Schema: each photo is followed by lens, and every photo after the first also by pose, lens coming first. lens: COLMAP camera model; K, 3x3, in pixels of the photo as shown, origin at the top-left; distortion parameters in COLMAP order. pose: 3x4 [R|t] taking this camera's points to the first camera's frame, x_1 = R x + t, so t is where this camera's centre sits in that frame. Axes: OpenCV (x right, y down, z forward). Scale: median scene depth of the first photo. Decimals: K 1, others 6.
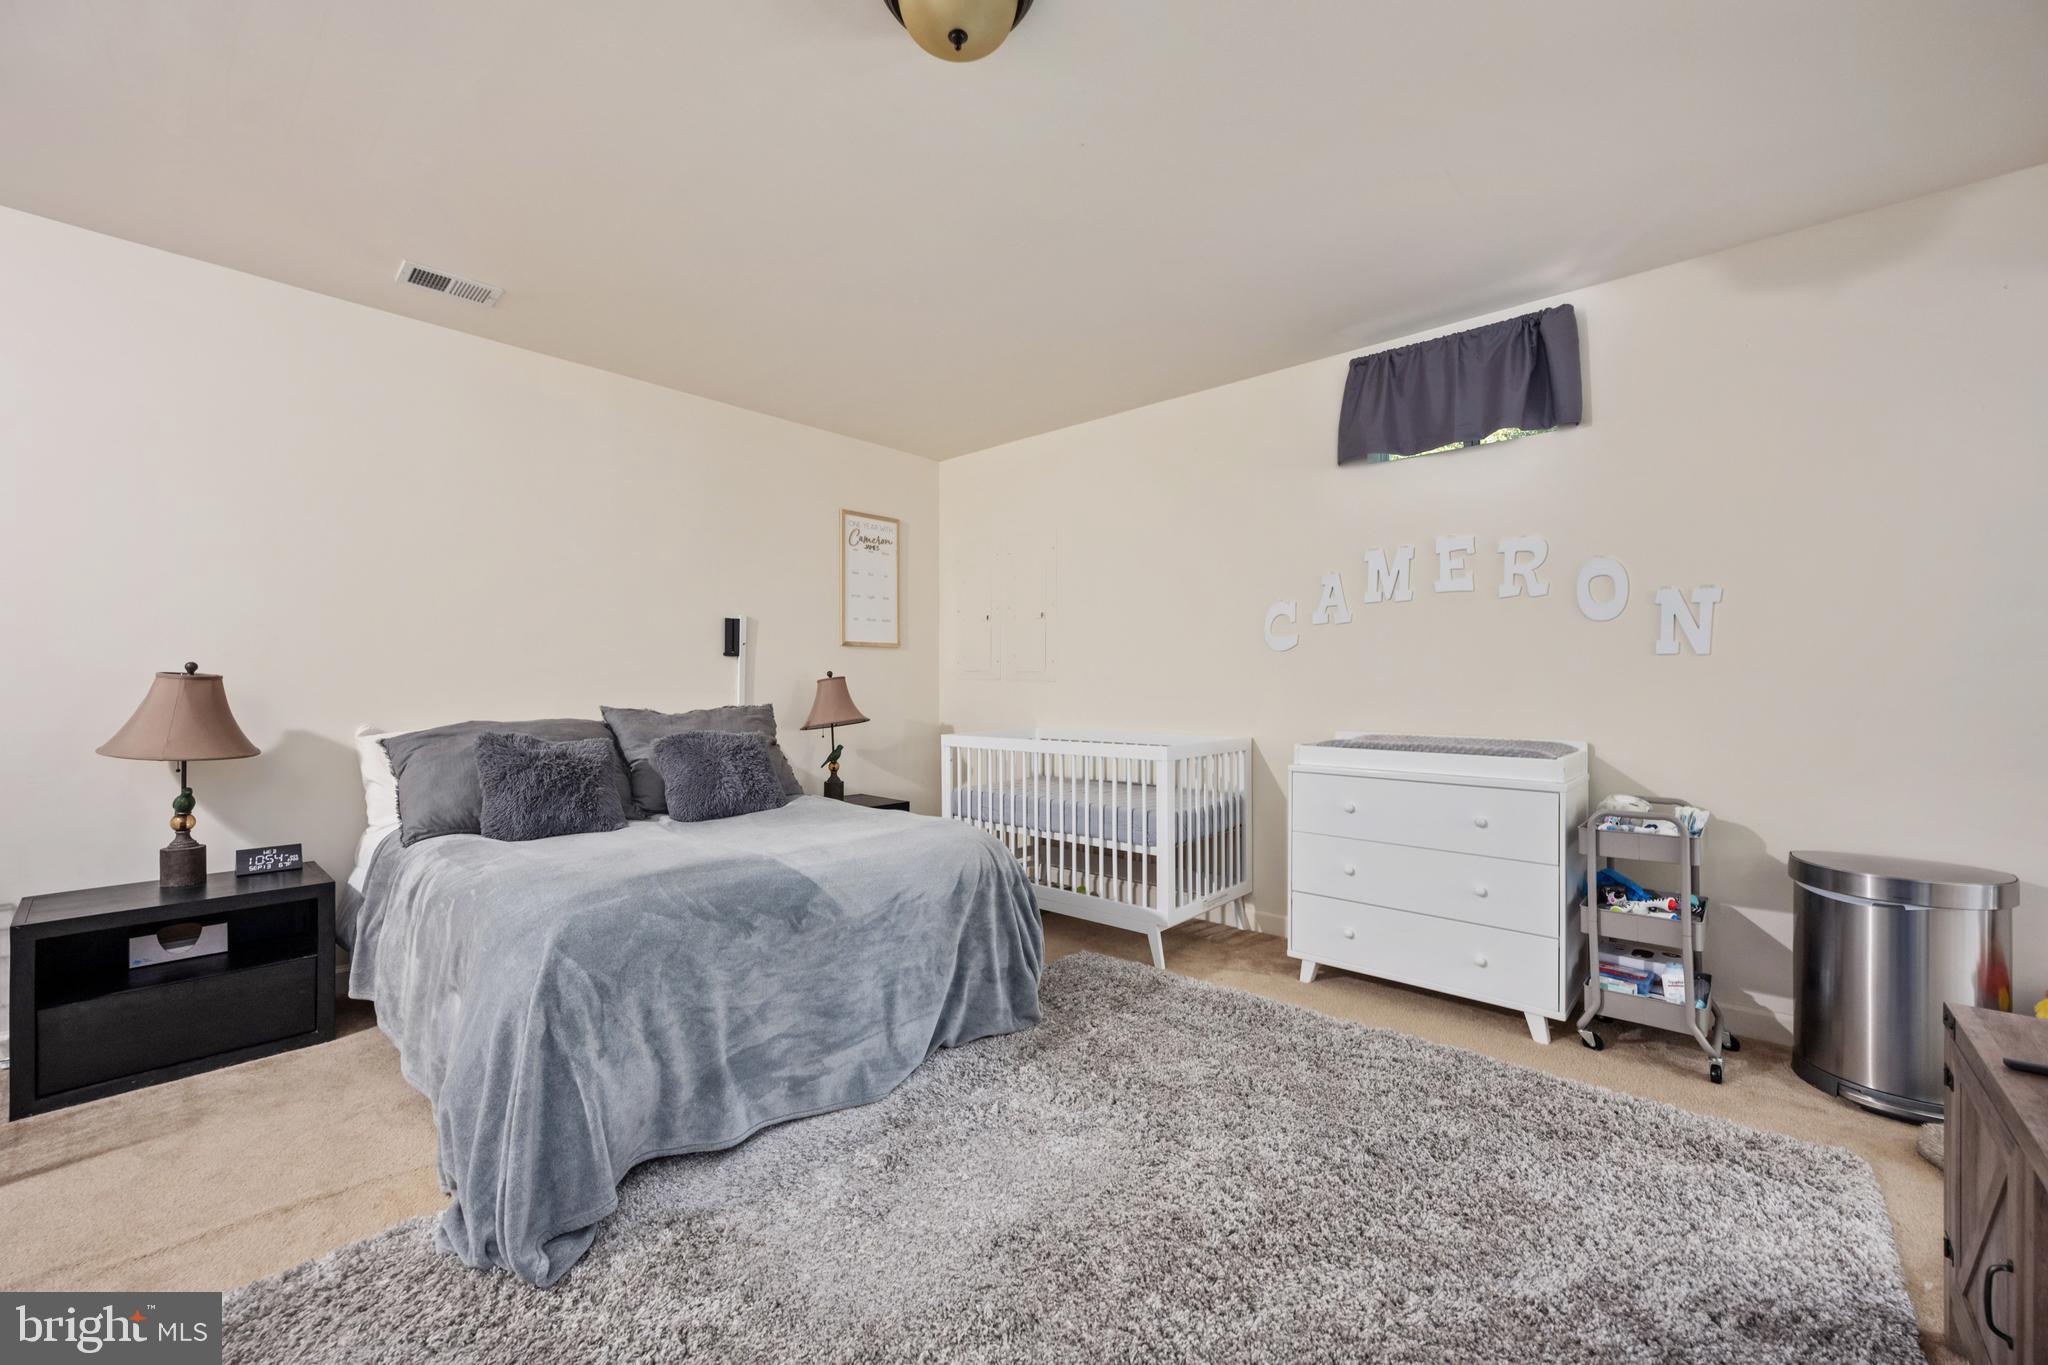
lens RADIAL K [[824.9, 0, 1021.8], [0, 824.9, 661.3], [0, 0, 1]] dist [0.000537, 0.000172]
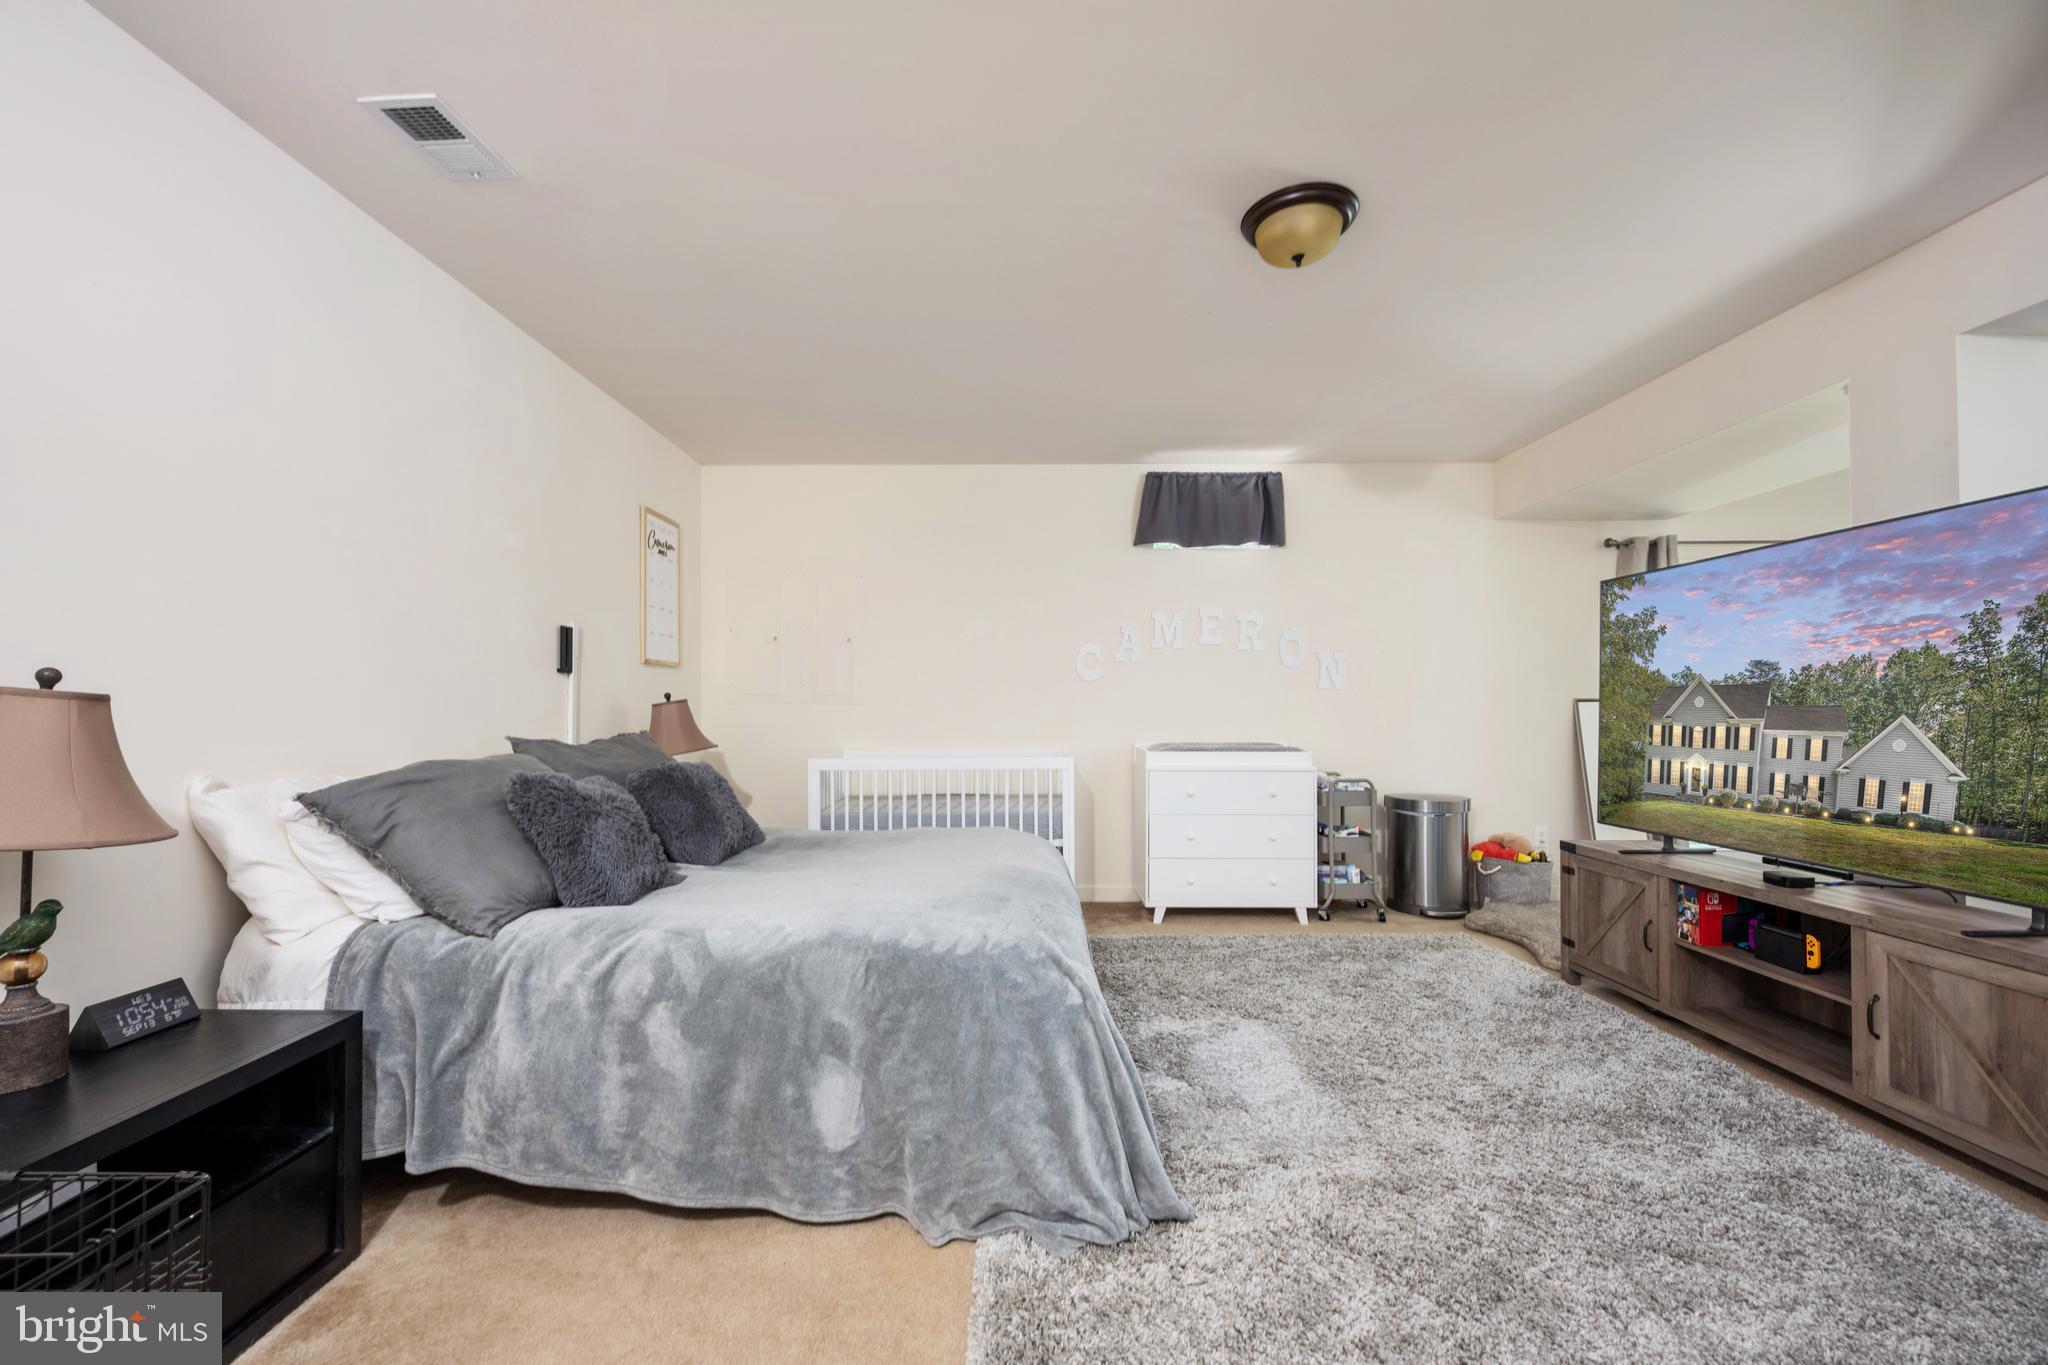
lens RADIAL K [[820.5, 0, 1024.0], [0, 820.5, 682.5], [0, 0, 1]] dist [-0.000578, 0.000174]
pose [[0.737473, 0.018637, 0.675119, -0.800966], [-0.016684, 0.999817, -0.009376, 0.004046], [-0.675170, -0.004349, 0.737649, 0.151795]]
